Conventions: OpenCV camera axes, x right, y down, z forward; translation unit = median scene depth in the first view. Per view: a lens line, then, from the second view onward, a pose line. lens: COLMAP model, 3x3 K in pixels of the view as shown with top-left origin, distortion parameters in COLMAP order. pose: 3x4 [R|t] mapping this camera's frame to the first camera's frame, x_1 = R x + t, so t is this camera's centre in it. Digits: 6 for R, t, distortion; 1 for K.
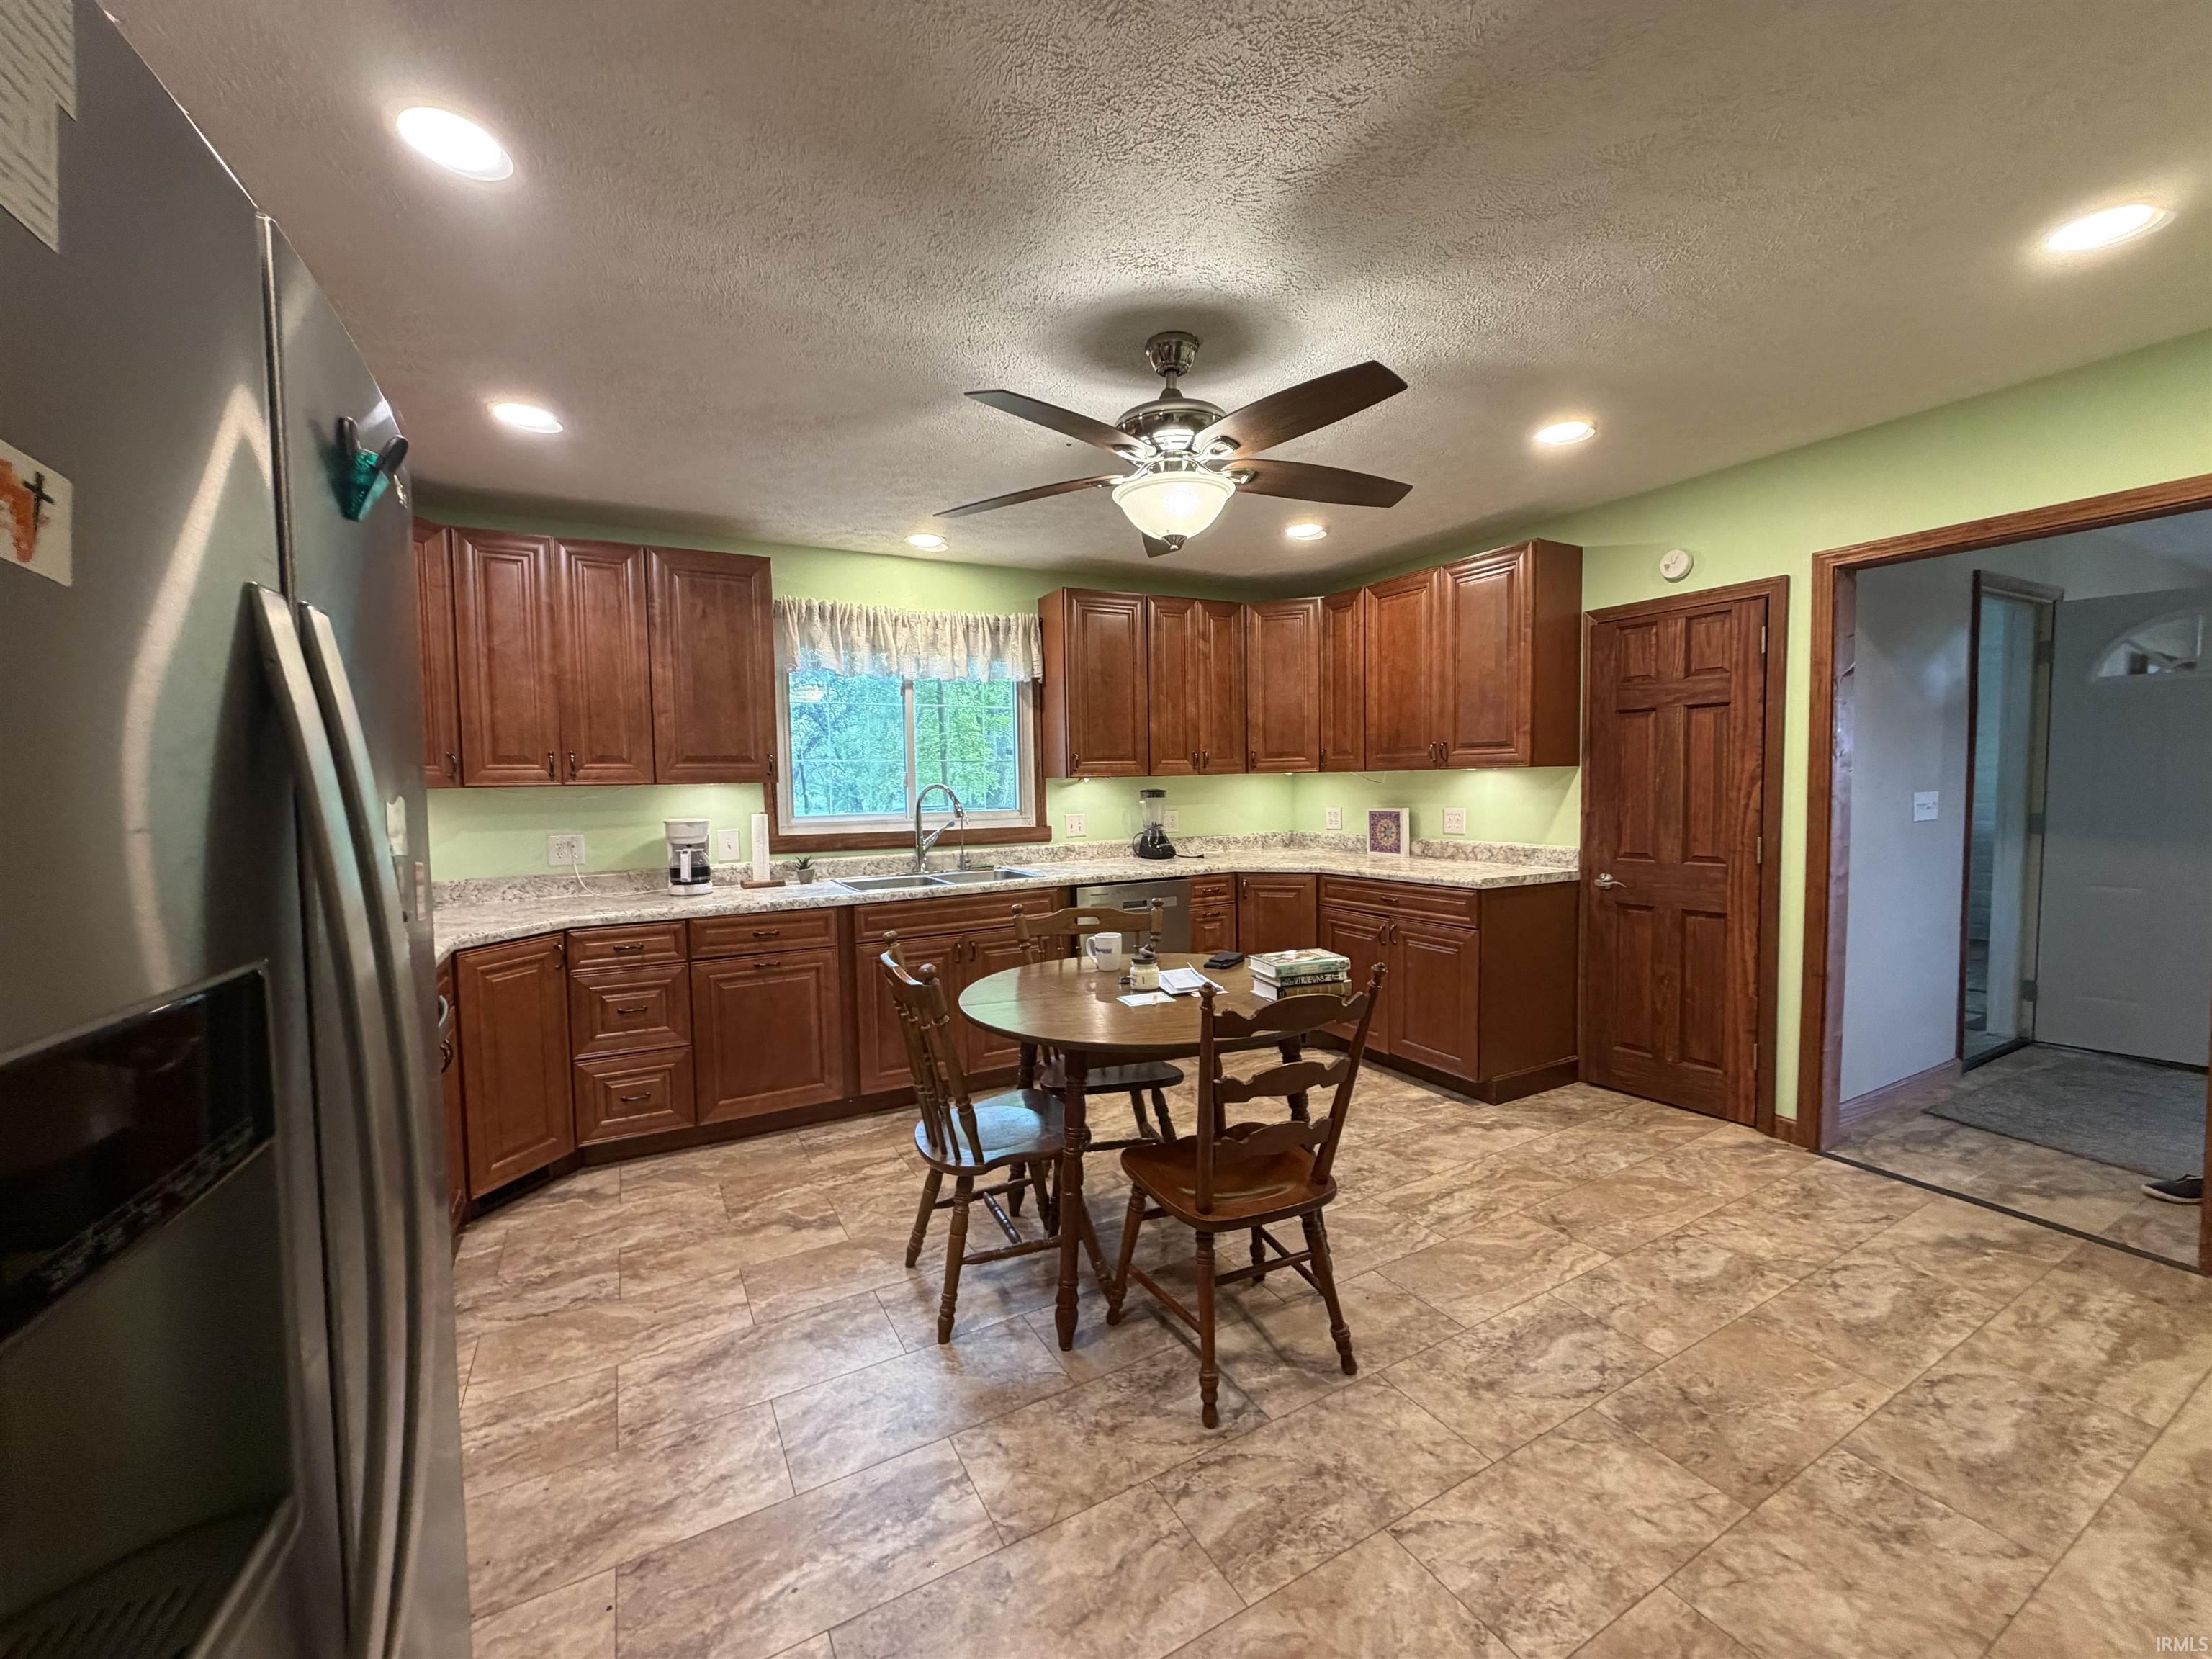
lens RADIAL K [[880.0, 0, 1105.1], [0, 880.0, 824.6], [0, 0, 1]] dist [0.001444, 0.000037]
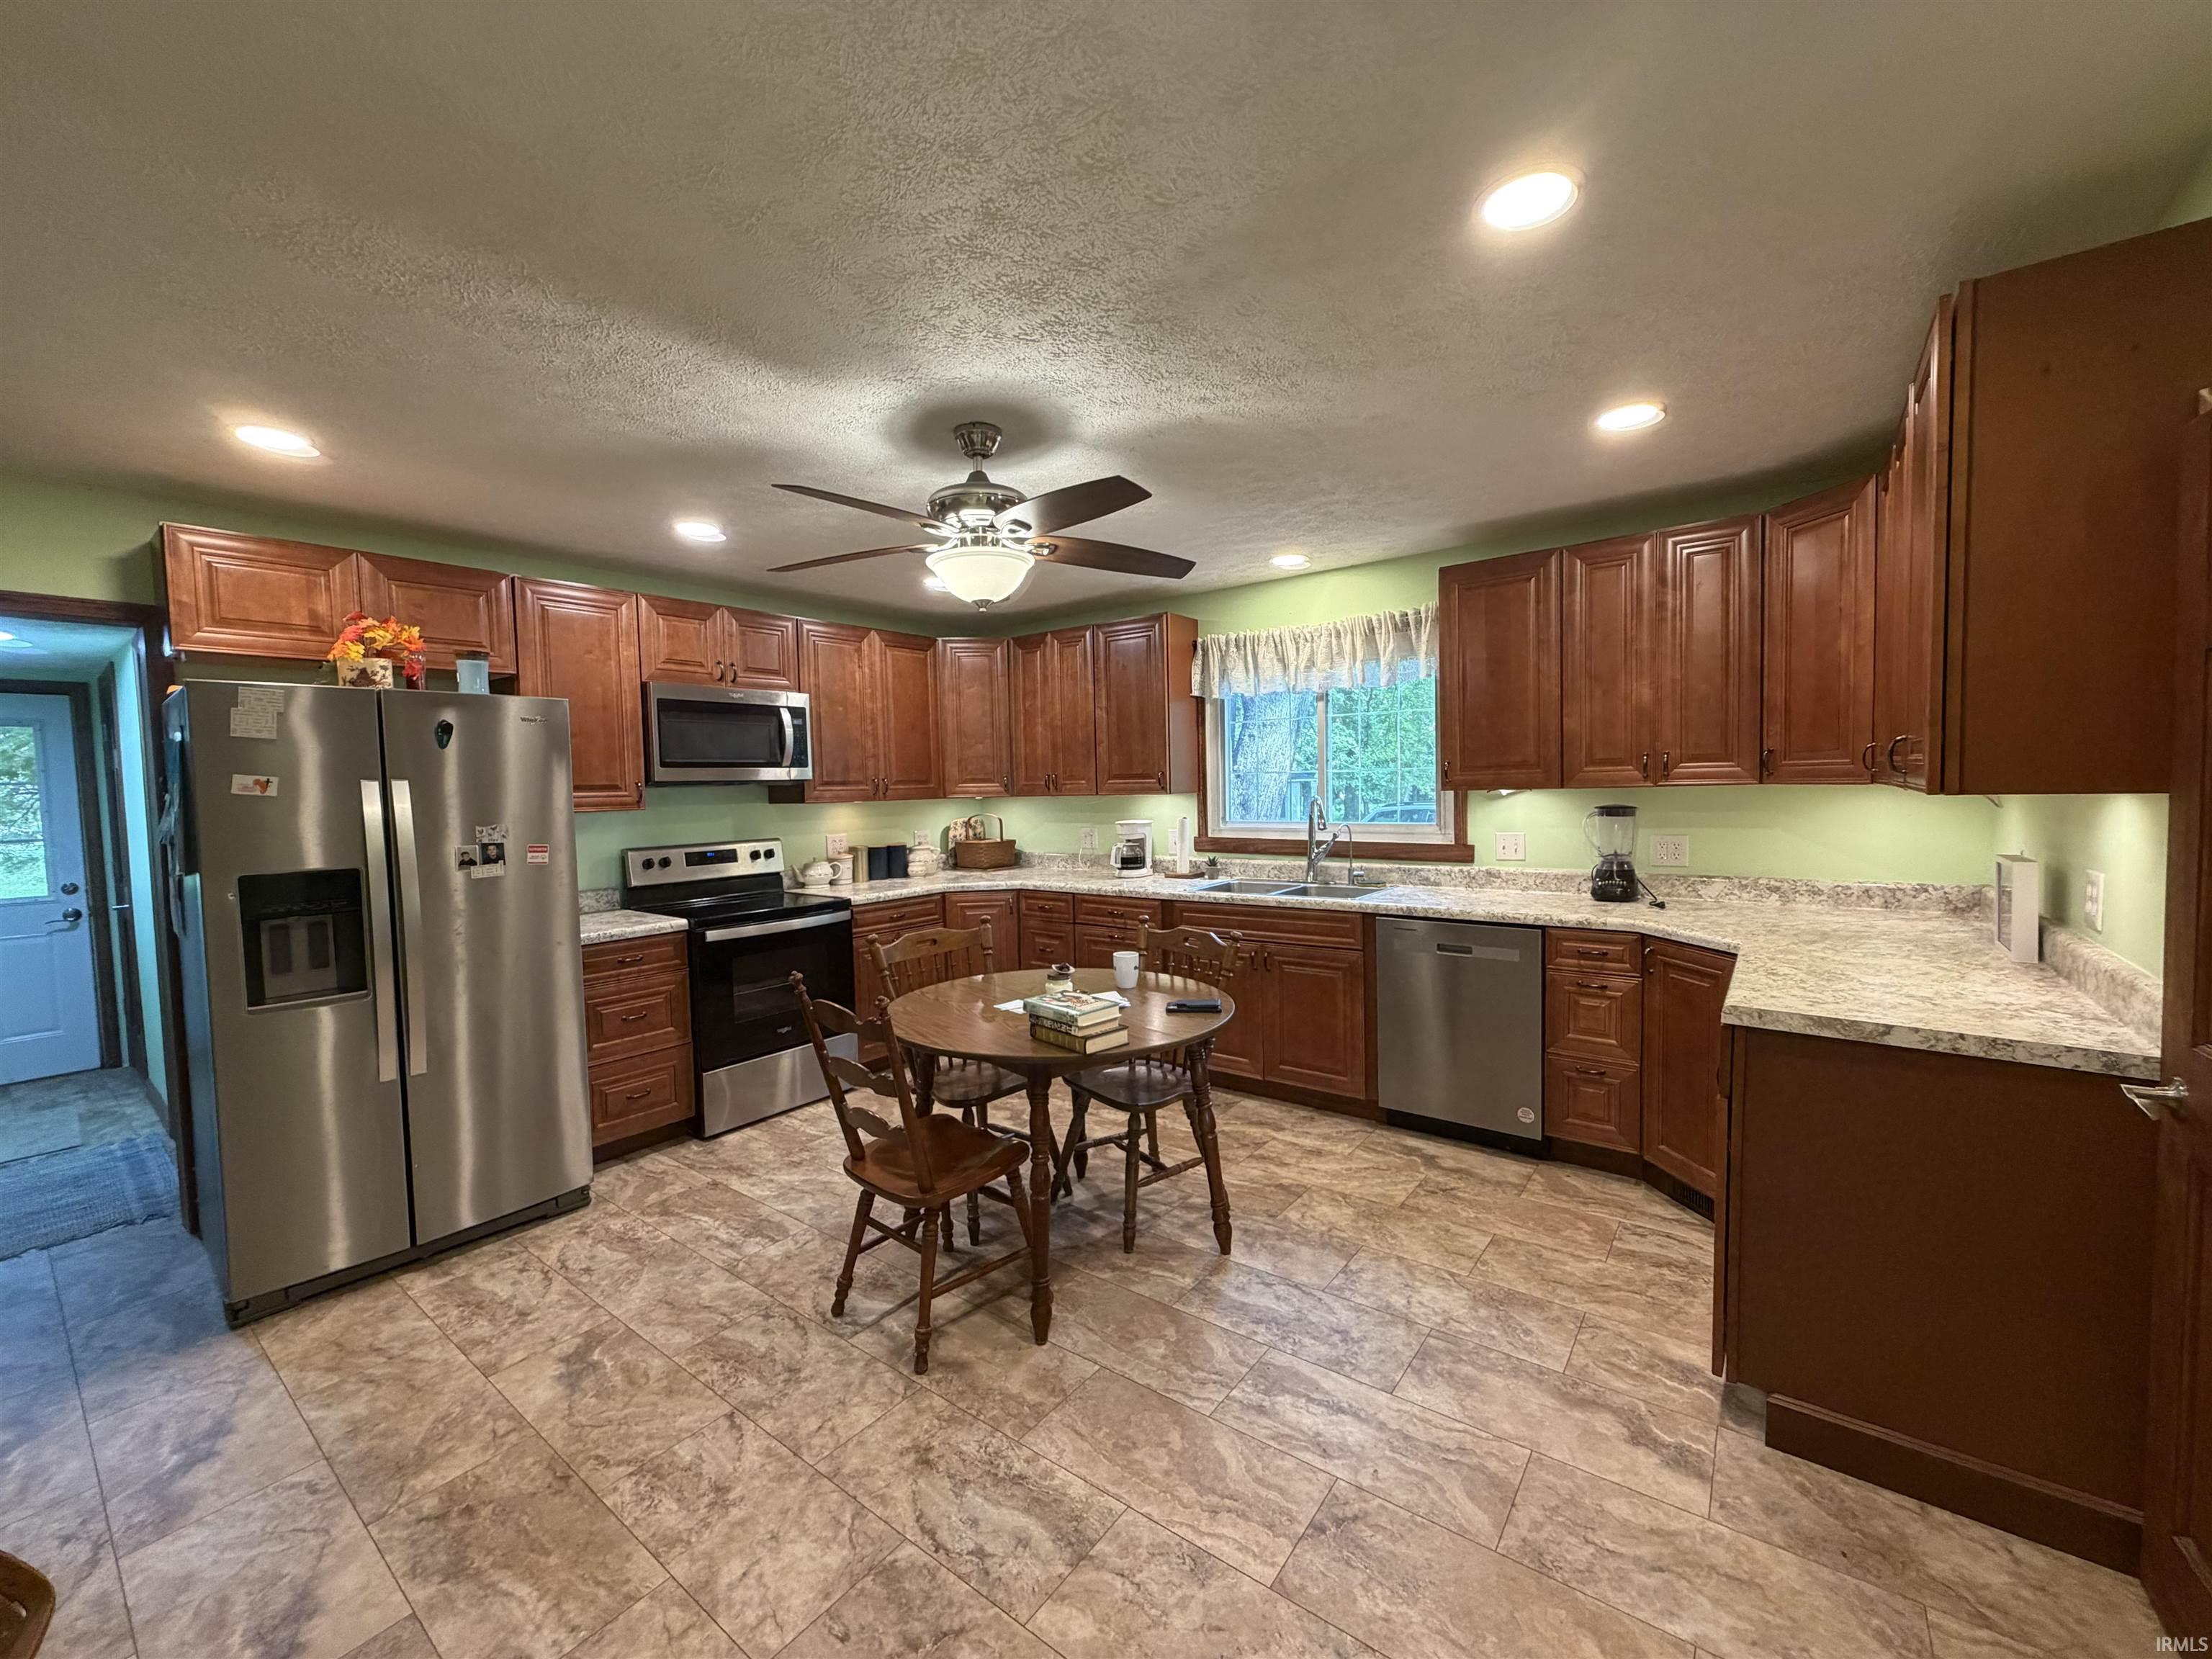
lens RADIAL K [[880.0, 0, 1097.9], [0, 880.0, 829.2], [0, 0, 1]] dist [0.001444, 0.000037]
pose [[0.400376, 0.057400, -0.914551, 0.760349], [-0.028489, 0.998333, 0.050186, -0.061032], [0.915908, 0.005962, 0.401344, 0.438830]]
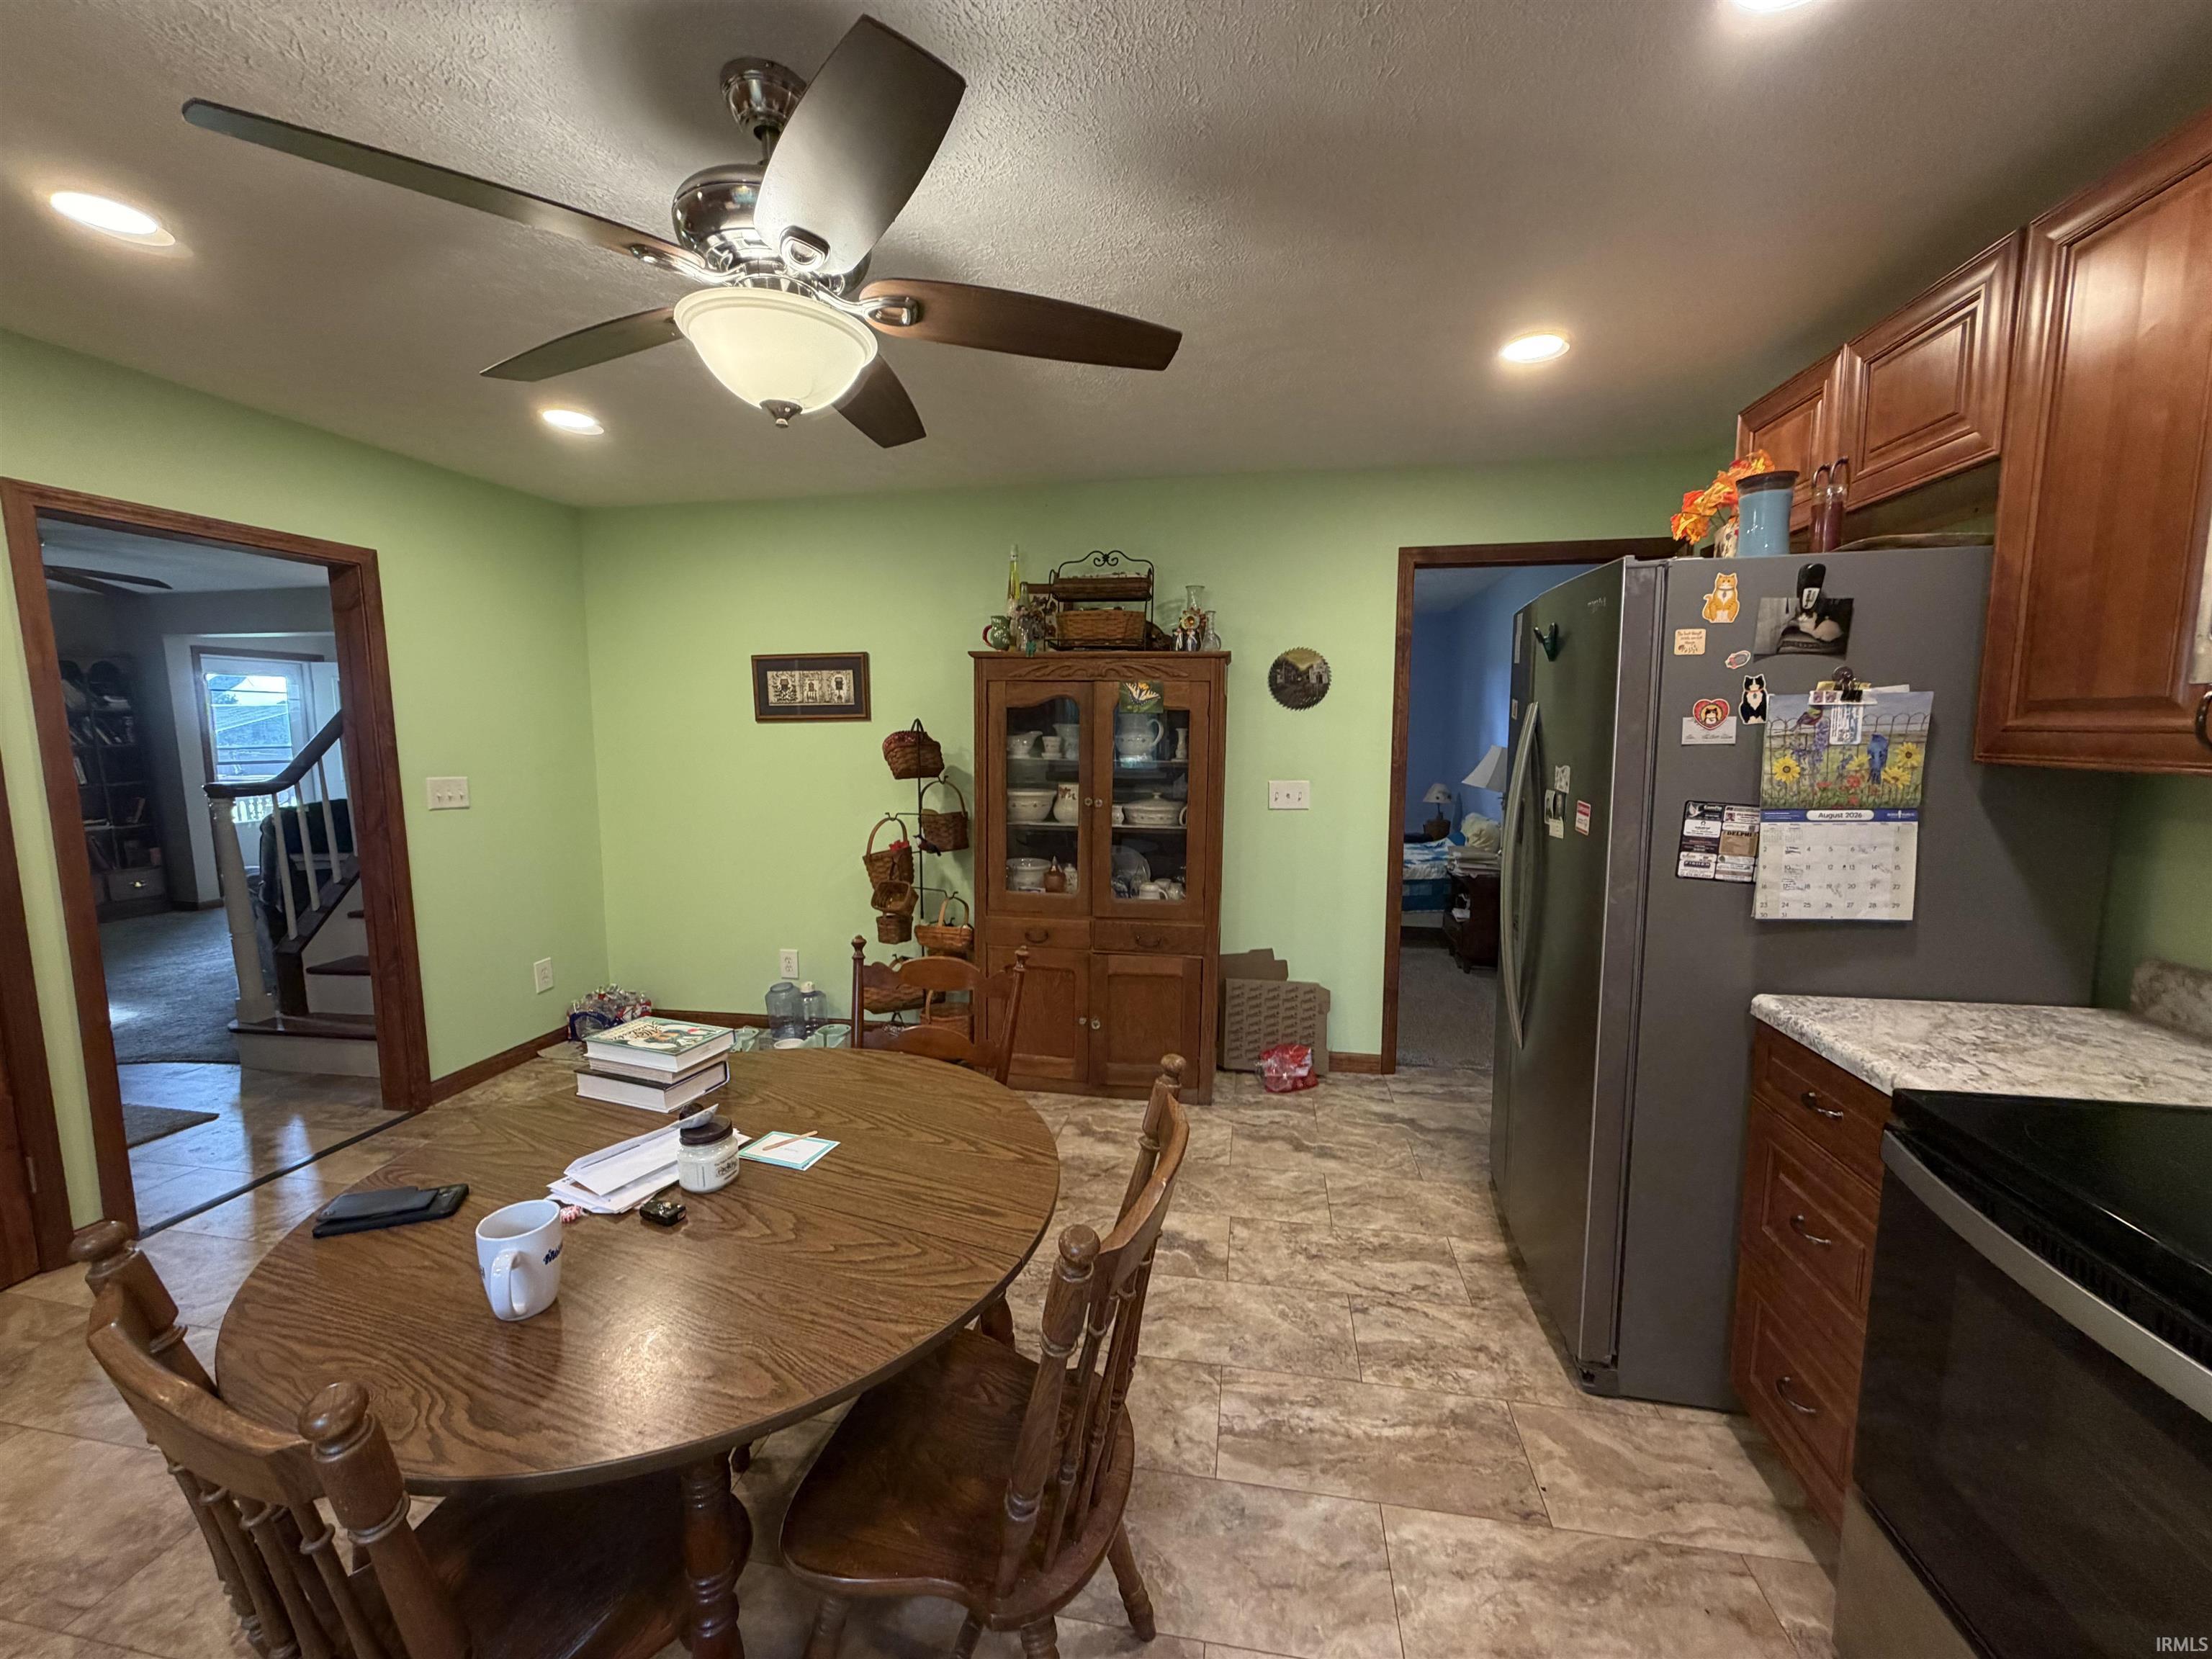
lens RADIAL K [[880.0, 0, 1102.3], [0, 880.0, 830.1], [0, 0, 1]] dist [0.001444, 0.000037]
pose [[-0.776889, -0.047414, 0.627850, -0.333469], [0.051454, 0.989045, 0.138358, -0.059625], [-0.627532, 0.139794, -0.765938, 0.888128]]
